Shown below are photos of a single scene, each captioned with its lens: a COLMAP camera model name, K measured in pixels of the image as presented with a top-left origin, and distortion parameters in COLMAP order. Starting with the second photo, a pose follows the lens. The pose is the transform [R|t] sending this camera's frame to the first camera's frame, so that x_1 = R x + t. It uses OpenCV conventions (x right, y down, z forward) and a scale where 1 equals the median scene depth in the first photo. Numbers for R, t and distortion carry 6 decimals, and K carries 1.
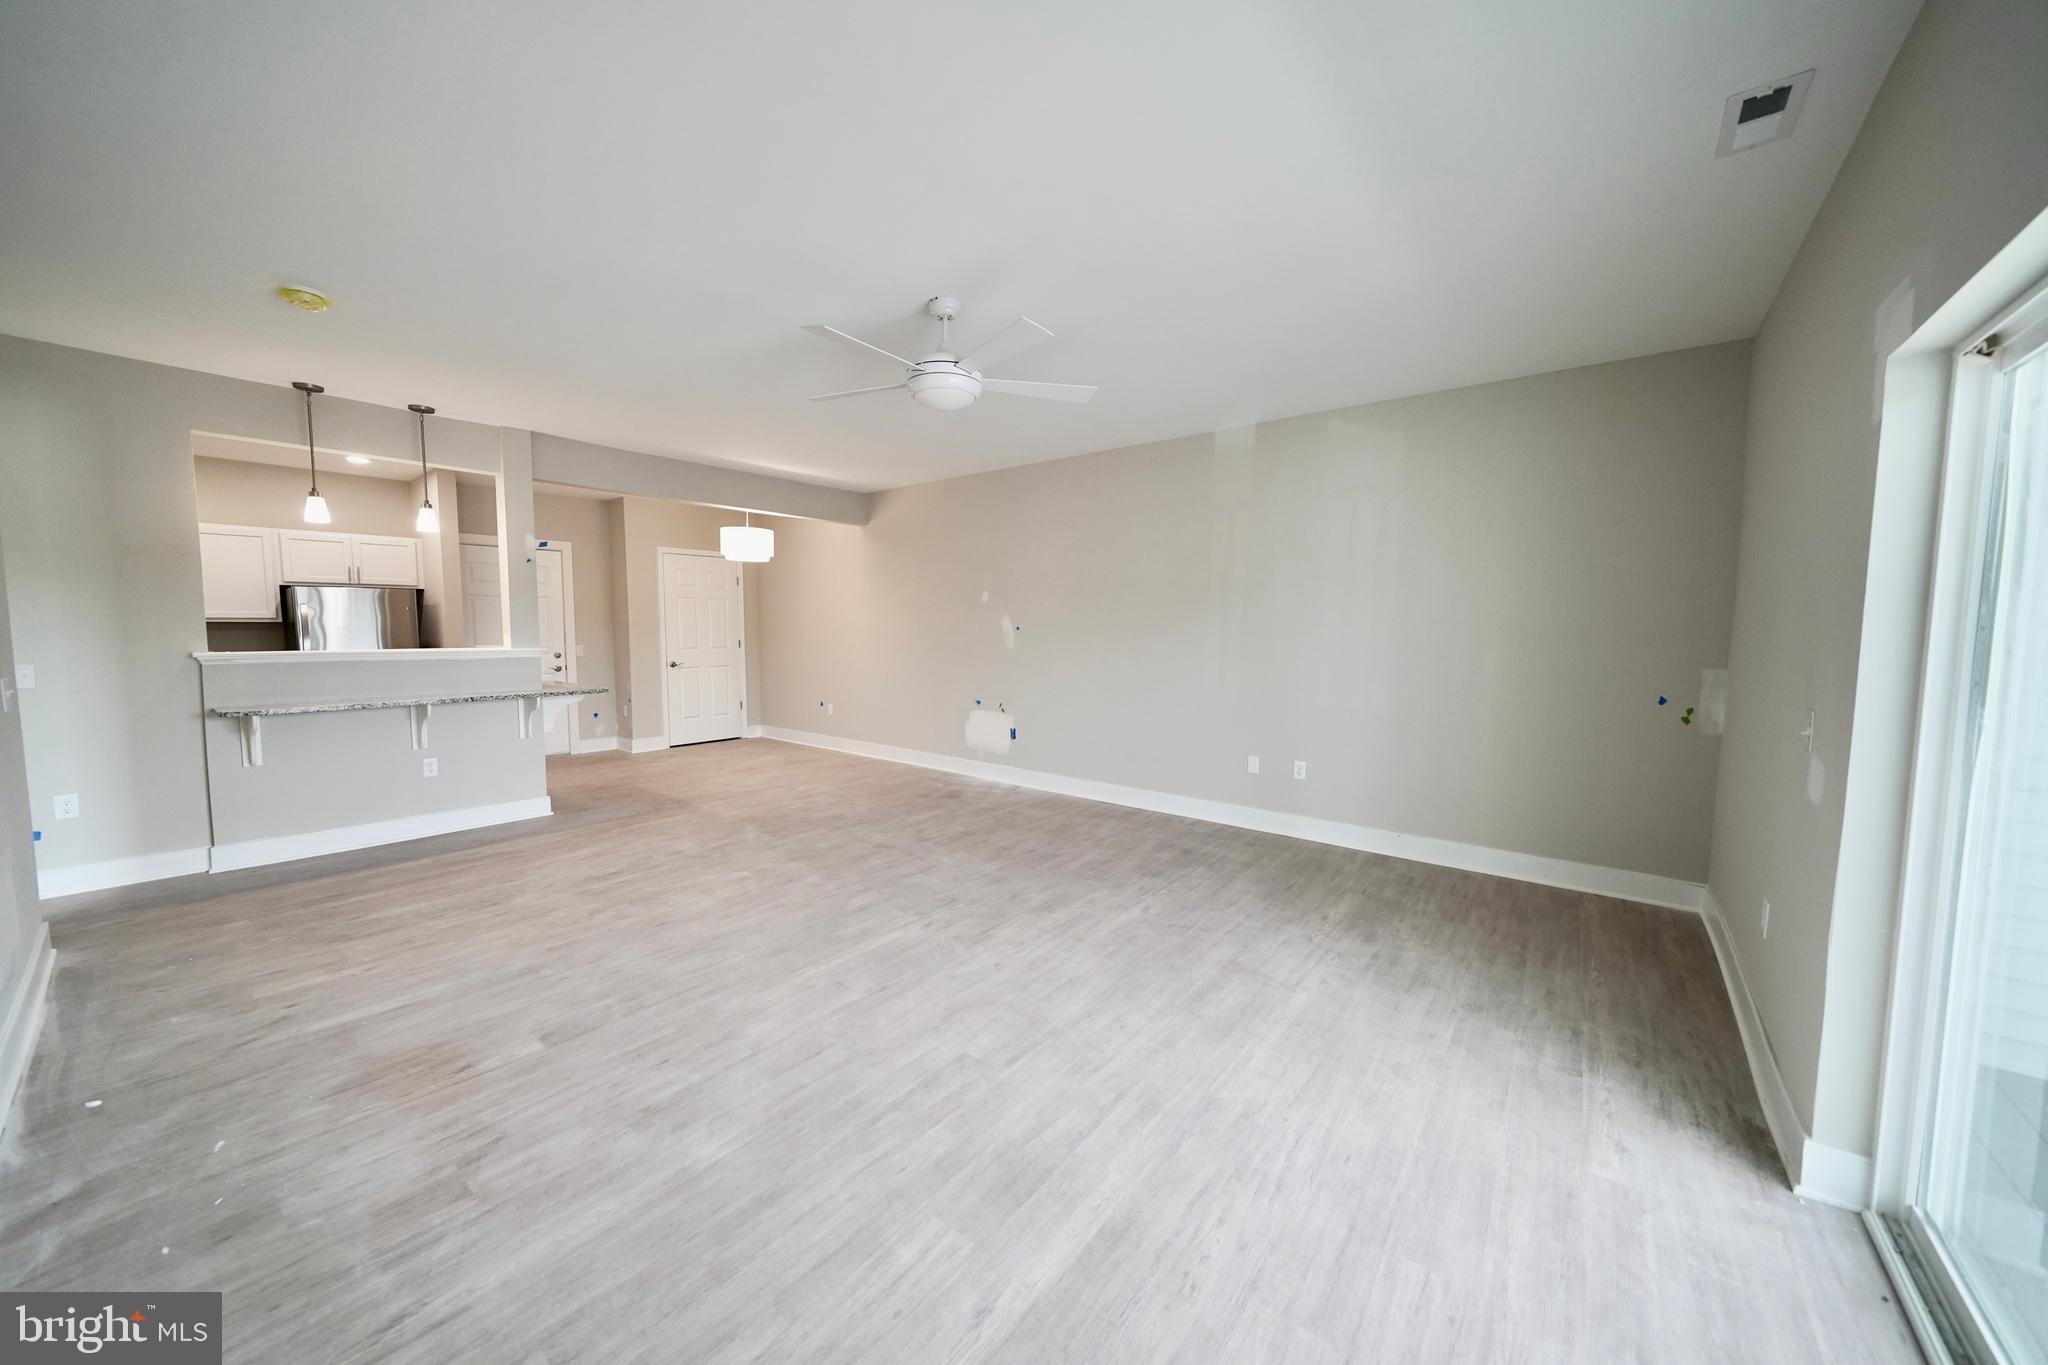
lens RADIAL K [[705.2, 0, 1024.0], [0, 705.2, 682.5], [0, 0, 1]] dist [-0.008110, 0.001388]
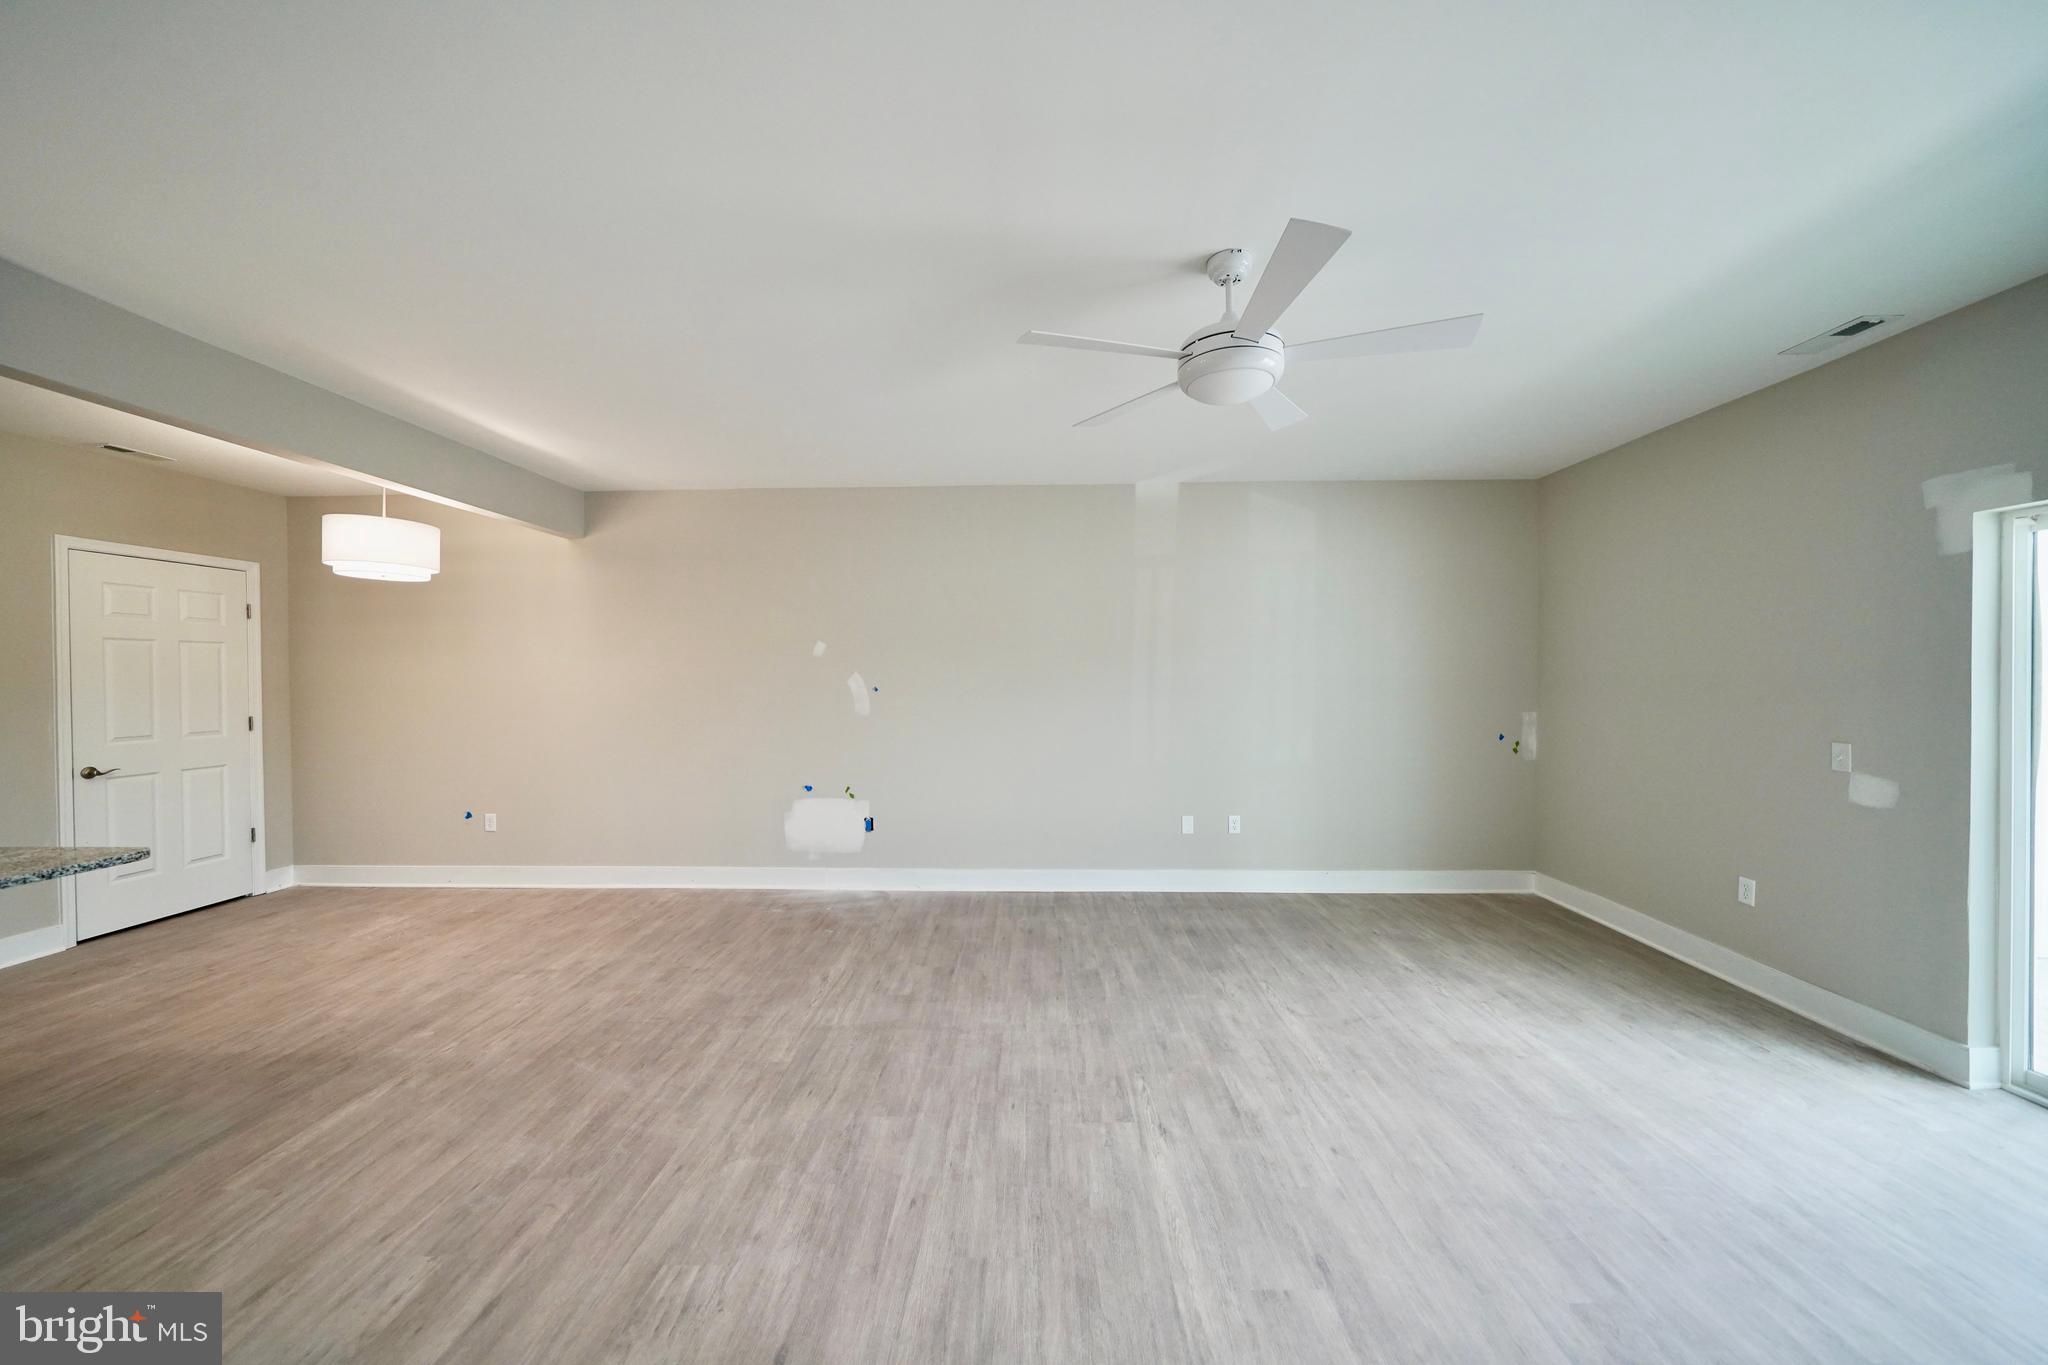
lens RADIAL K [[705.2, 0, 1024.0], [0, 705.2, 682.5], [0, 0, 1]] dist [-0.008110, 0.001388]
pose [[0.797121, -0.014252, 0.603652, -0.485746], [0.056858, 0.997051, -0.051540, -0.047099], [-0.601137, 0.075406, 0.795580, 0.376166]]
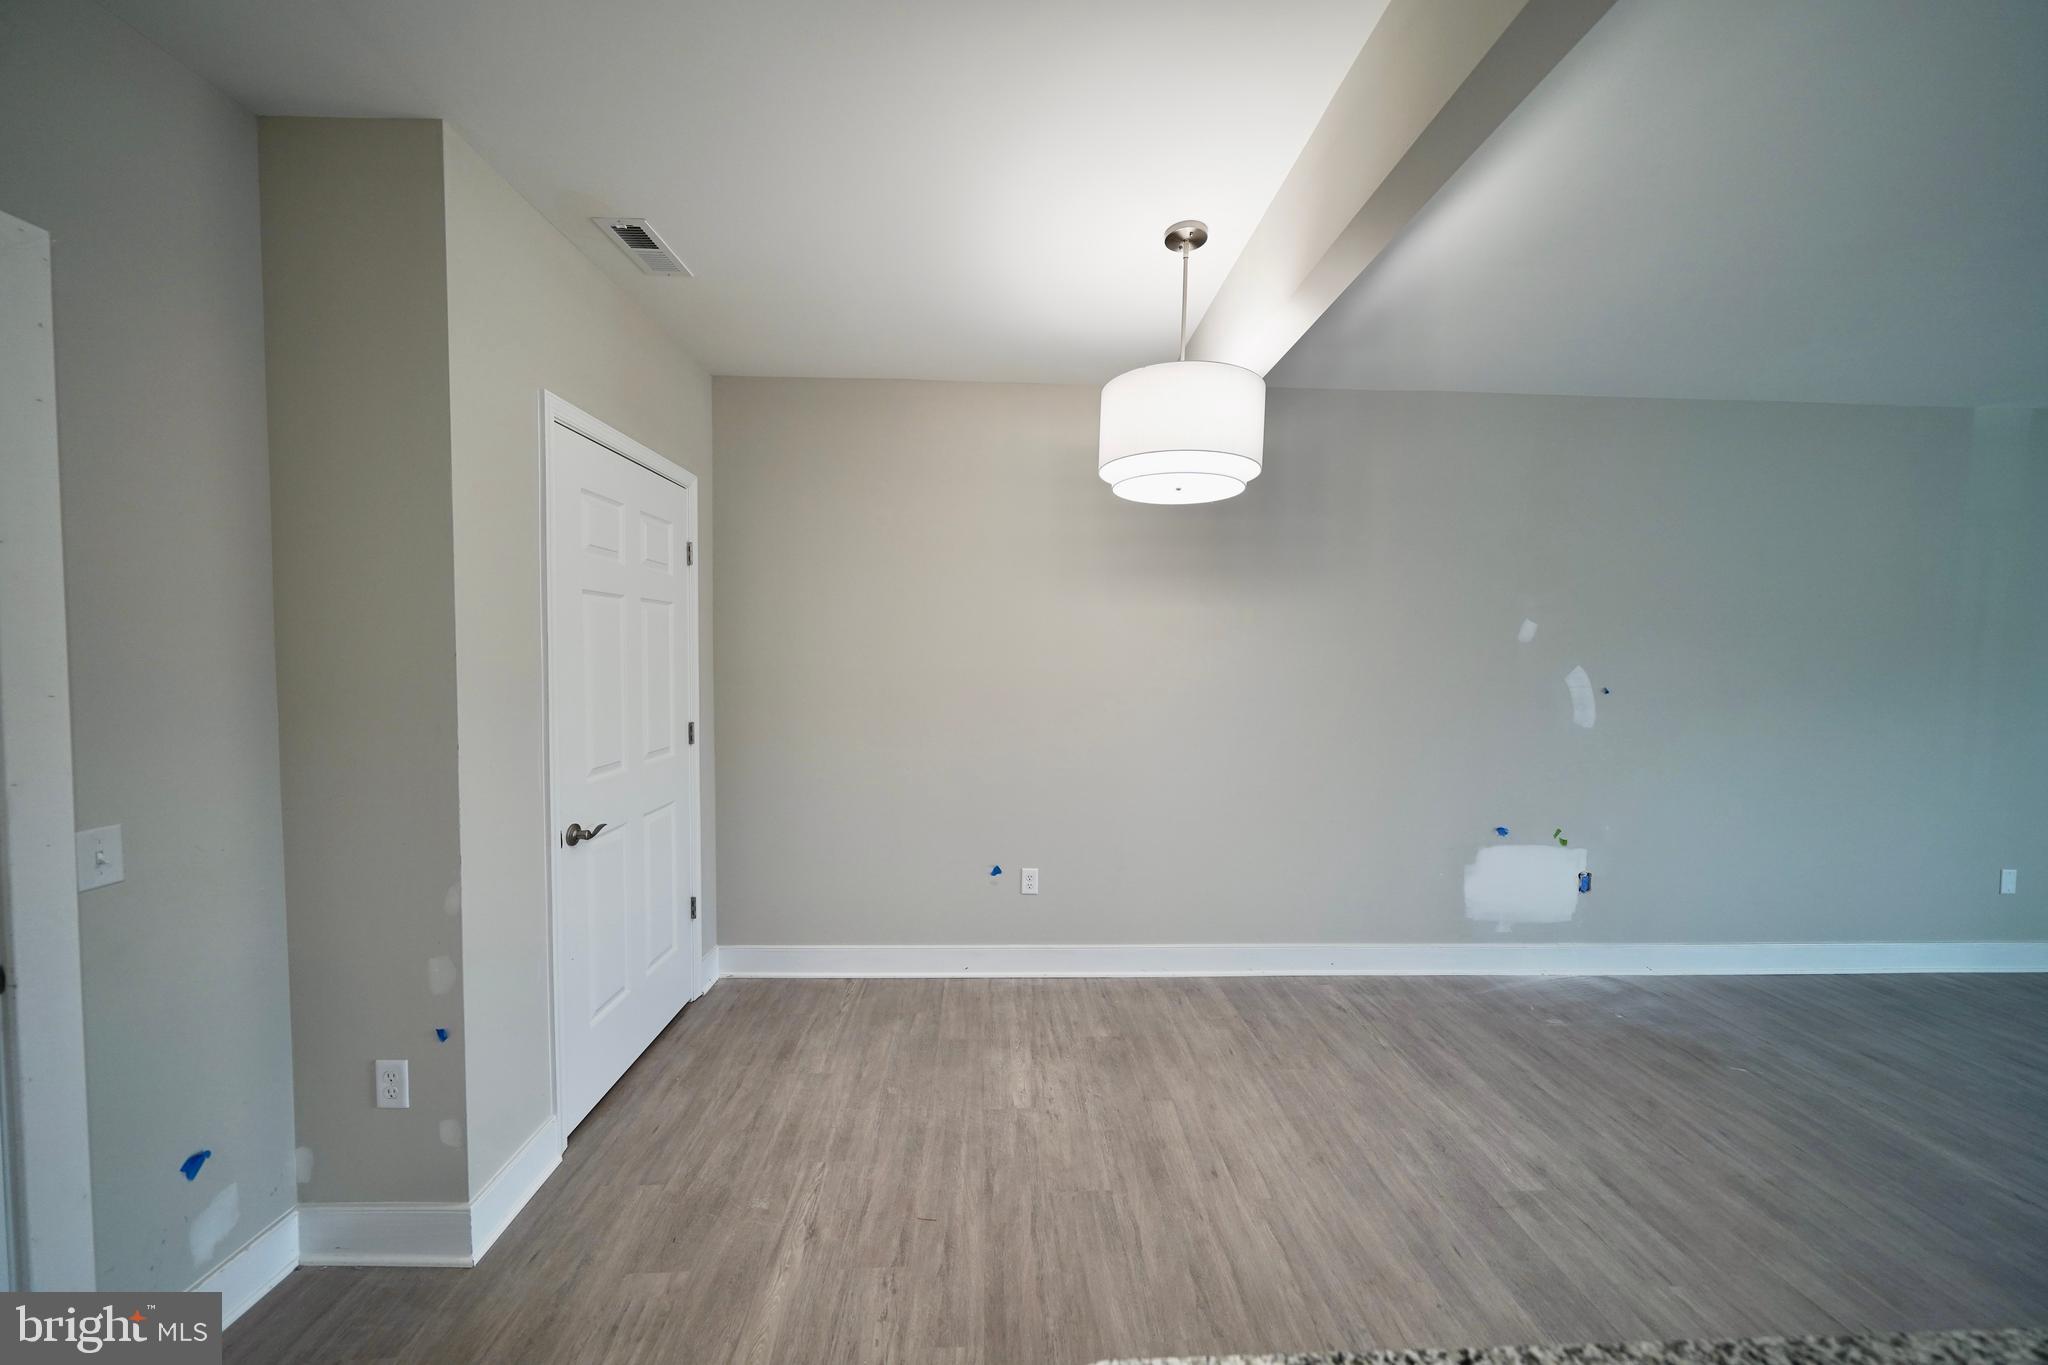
lens RADIAL K [[691.0, 0, 1024.0], [0, 691.0, 682.5], [0, 0, 1]] dist [-0.009440, -0.000076]
pose [[0.764086, -0.024773, 0.644639, -0.963278], [0.044498, 0.998906, -0.014356, -0.131642], [-0.643578, 0.039655, 0.764352, 1.217564]]
